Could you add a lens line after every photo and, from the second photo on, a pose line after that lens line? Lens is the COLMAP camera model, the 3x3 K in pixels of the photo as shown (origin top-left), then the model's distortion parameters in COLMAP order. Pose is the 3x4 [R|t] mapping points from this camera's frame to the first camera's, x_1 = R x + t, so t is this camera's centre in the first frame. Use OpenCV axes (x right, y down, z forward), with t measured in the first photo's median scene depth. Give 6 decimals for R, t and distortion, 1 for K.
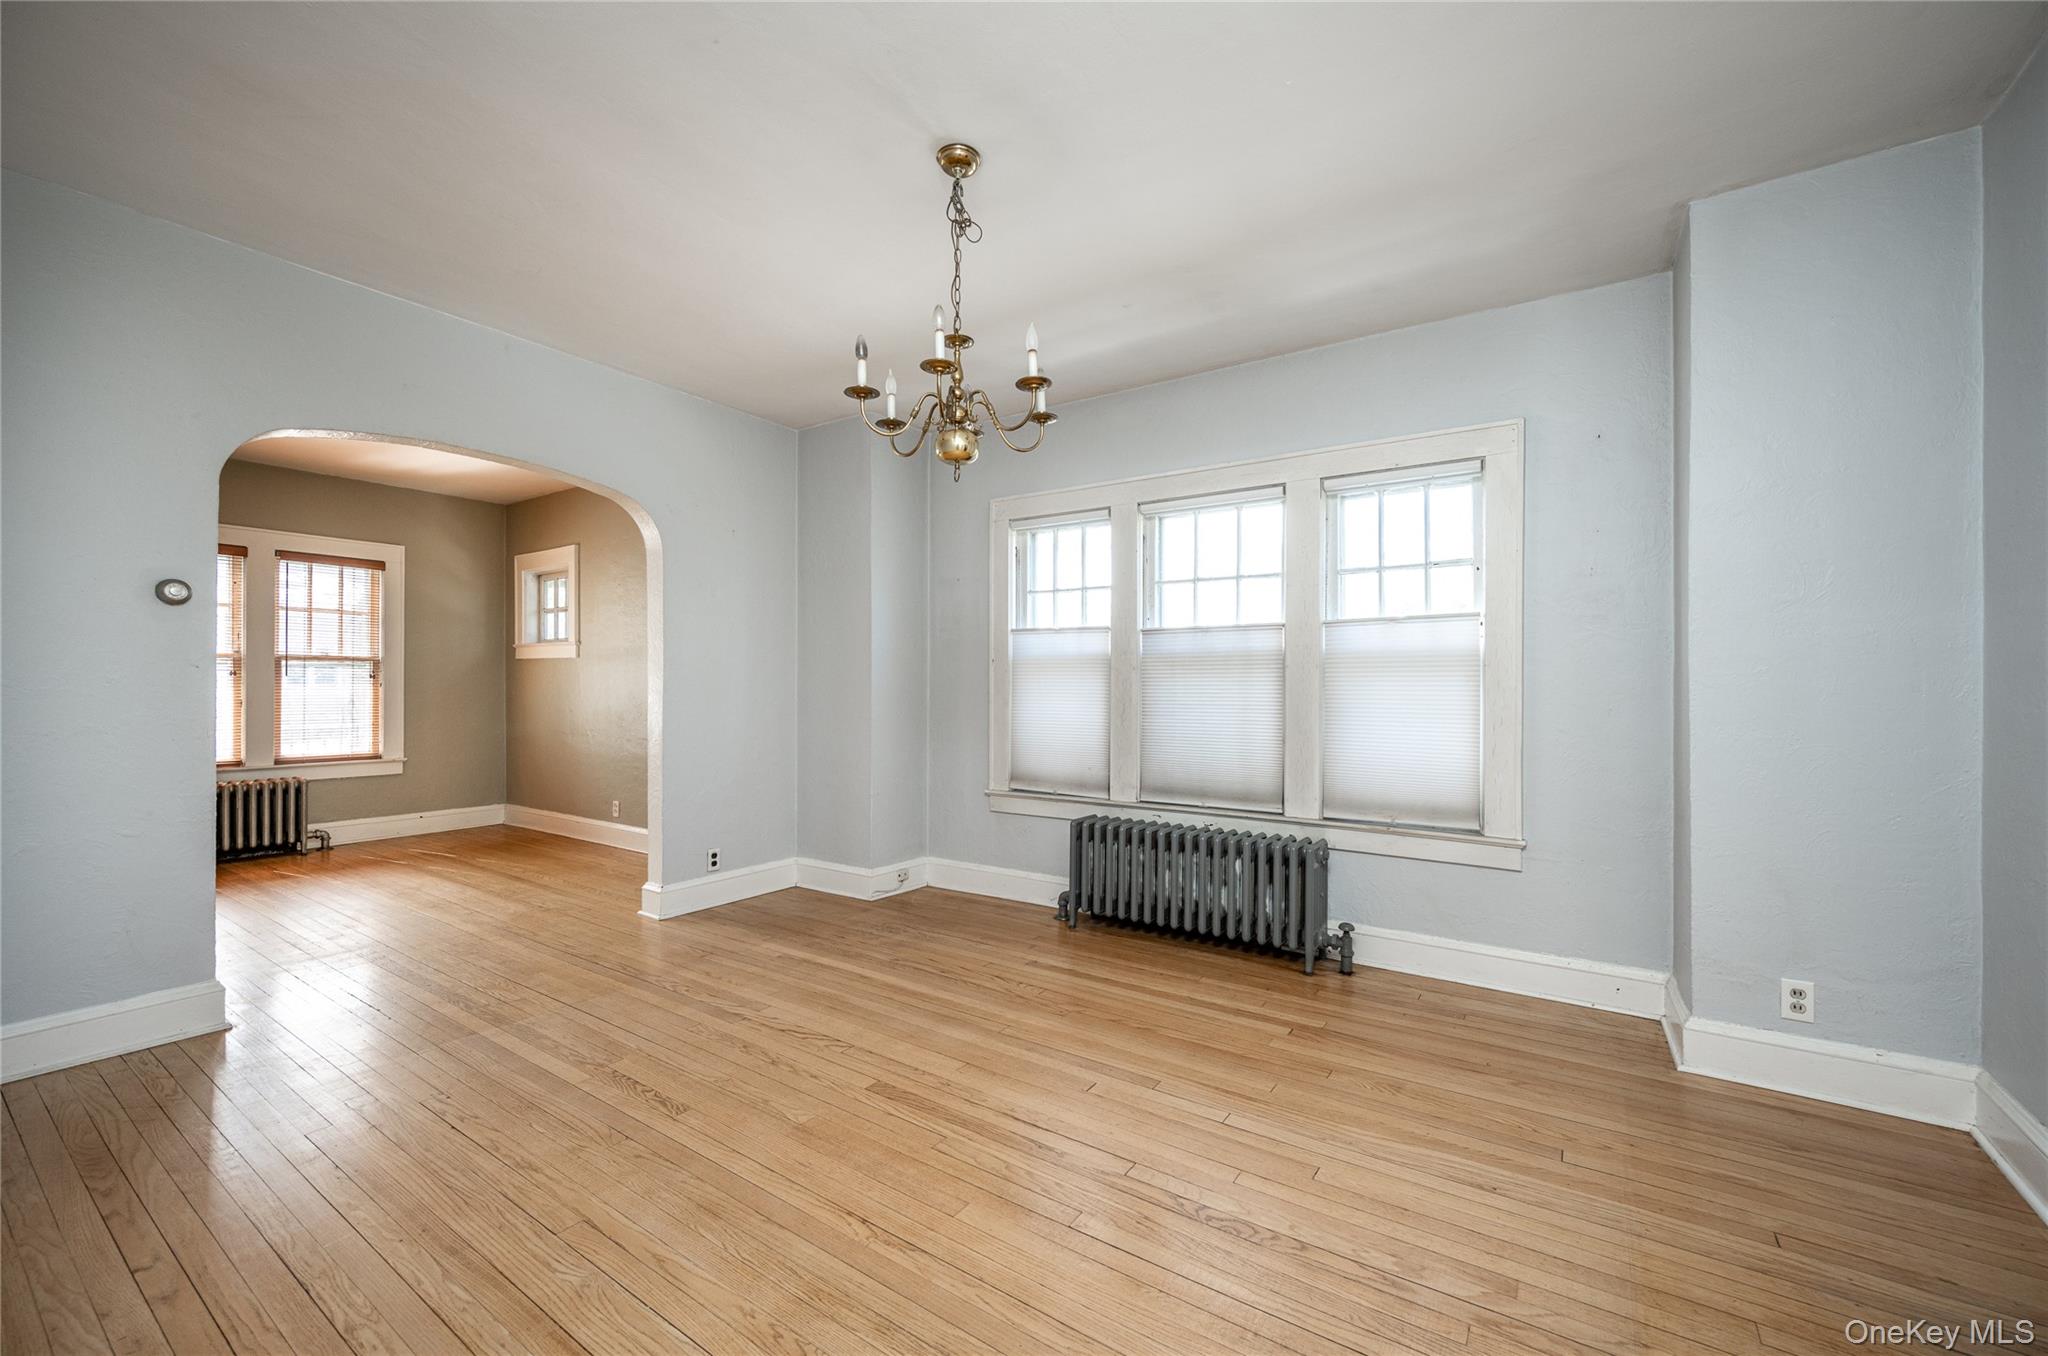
lens RADIAL K [[815.9, 0, 1029.6], [0, 815.9, 679.4], [0, 0, 1]] dist [0.019846, 0.000009]
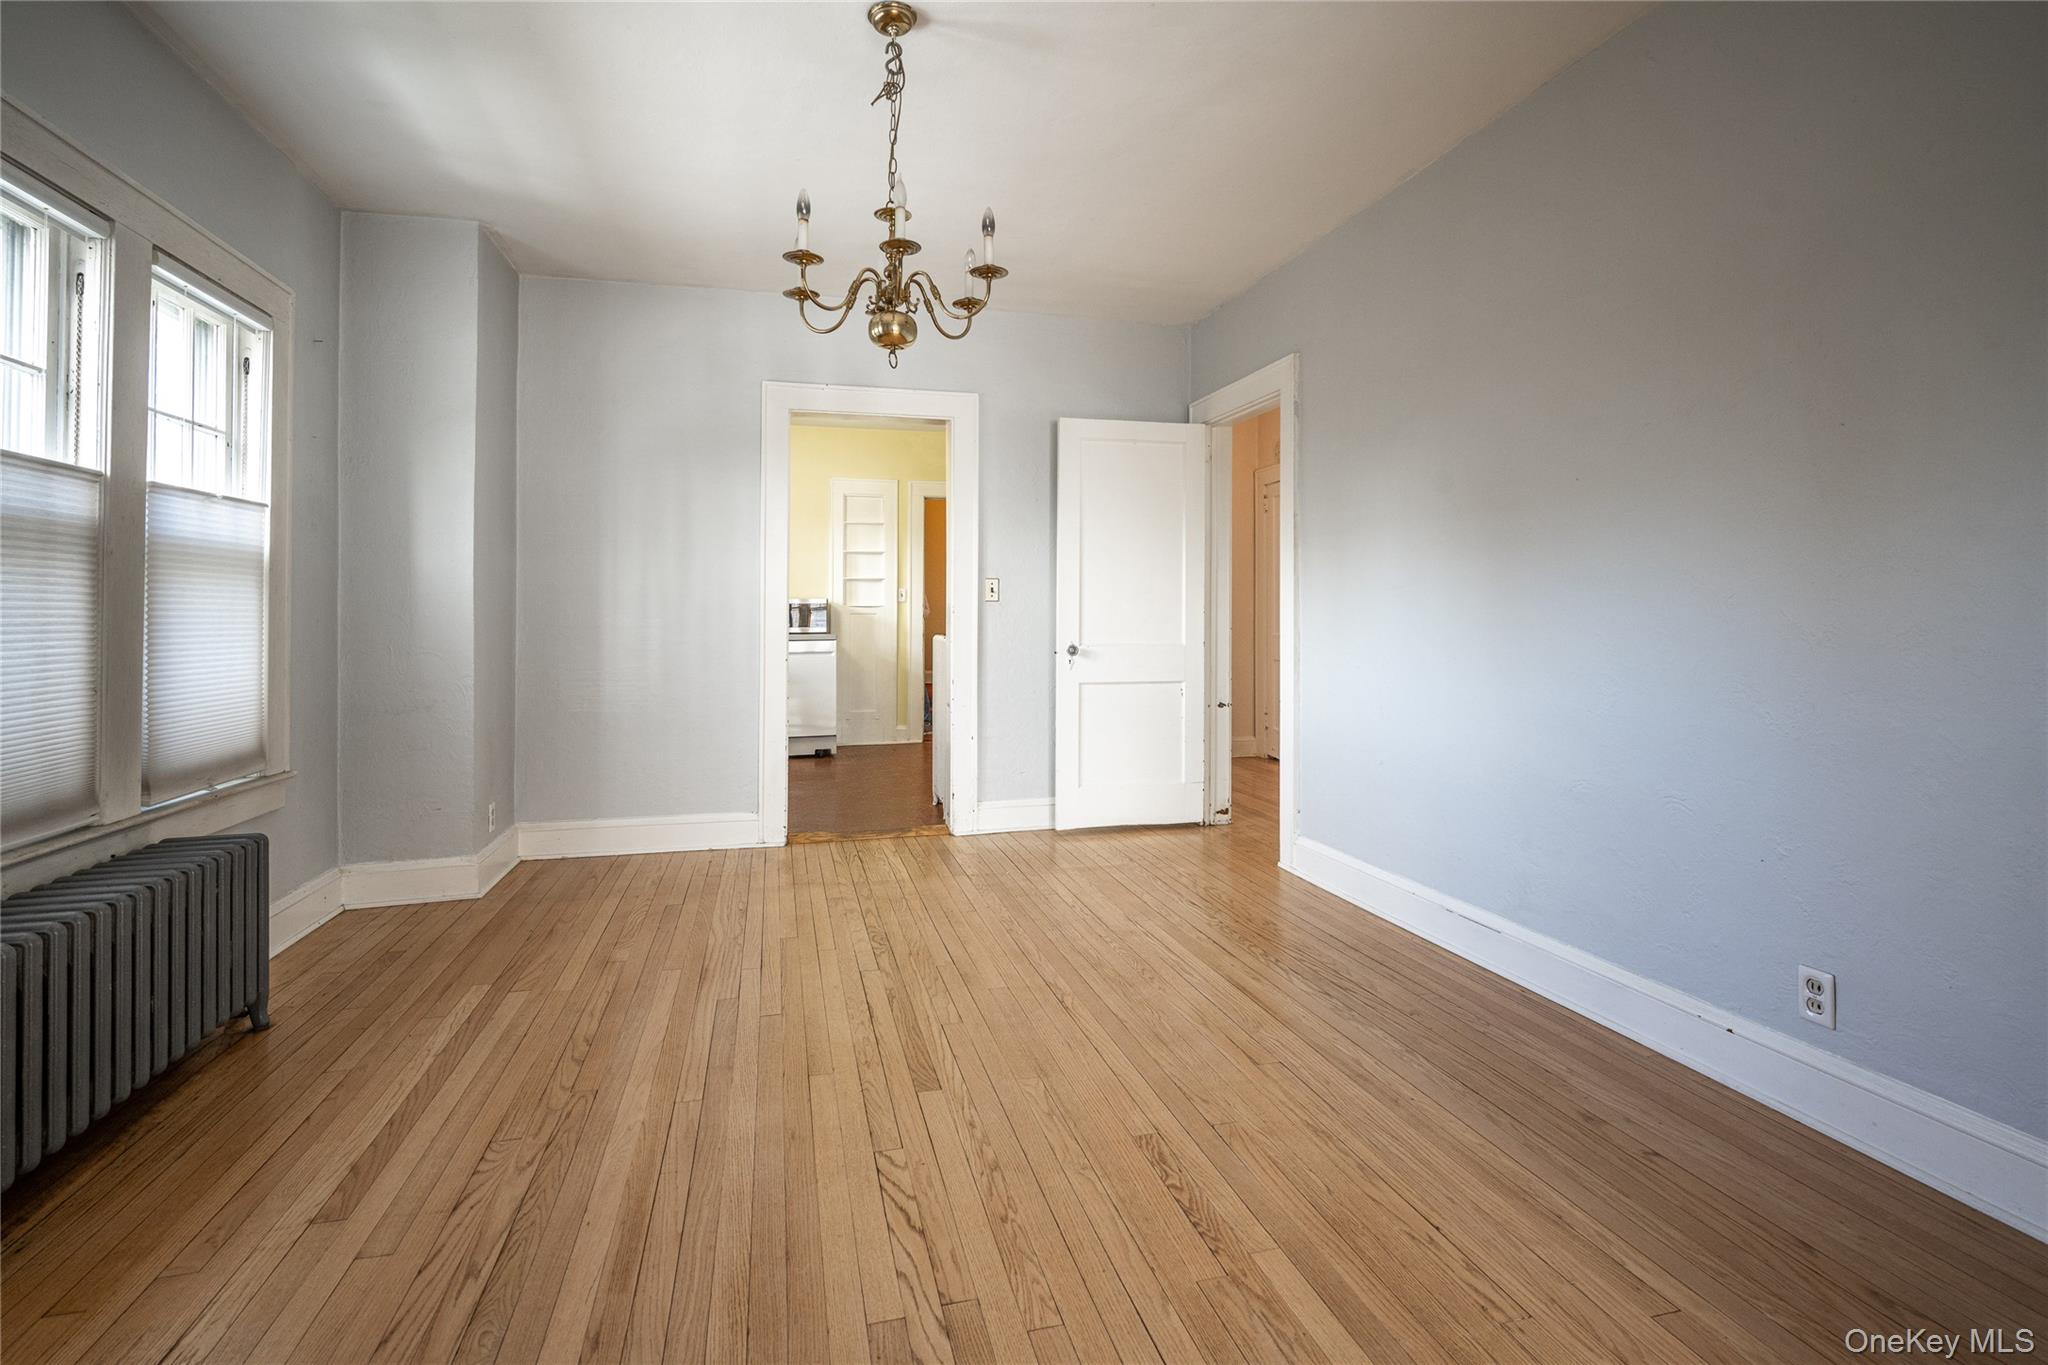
lens RADIAL K [[885.8, 0, 1030.3], [0, 885.8, 616.5], [0, 0, 1]] dist [0.000702, -0.000041]
pose [[-0.739513, 0.002121, 0.673139, -0.766897], [-0.000817, 0.999991, -0.004049, 0.040838], [-0.673142, -0.003545, -0.739505, 1.436427]]
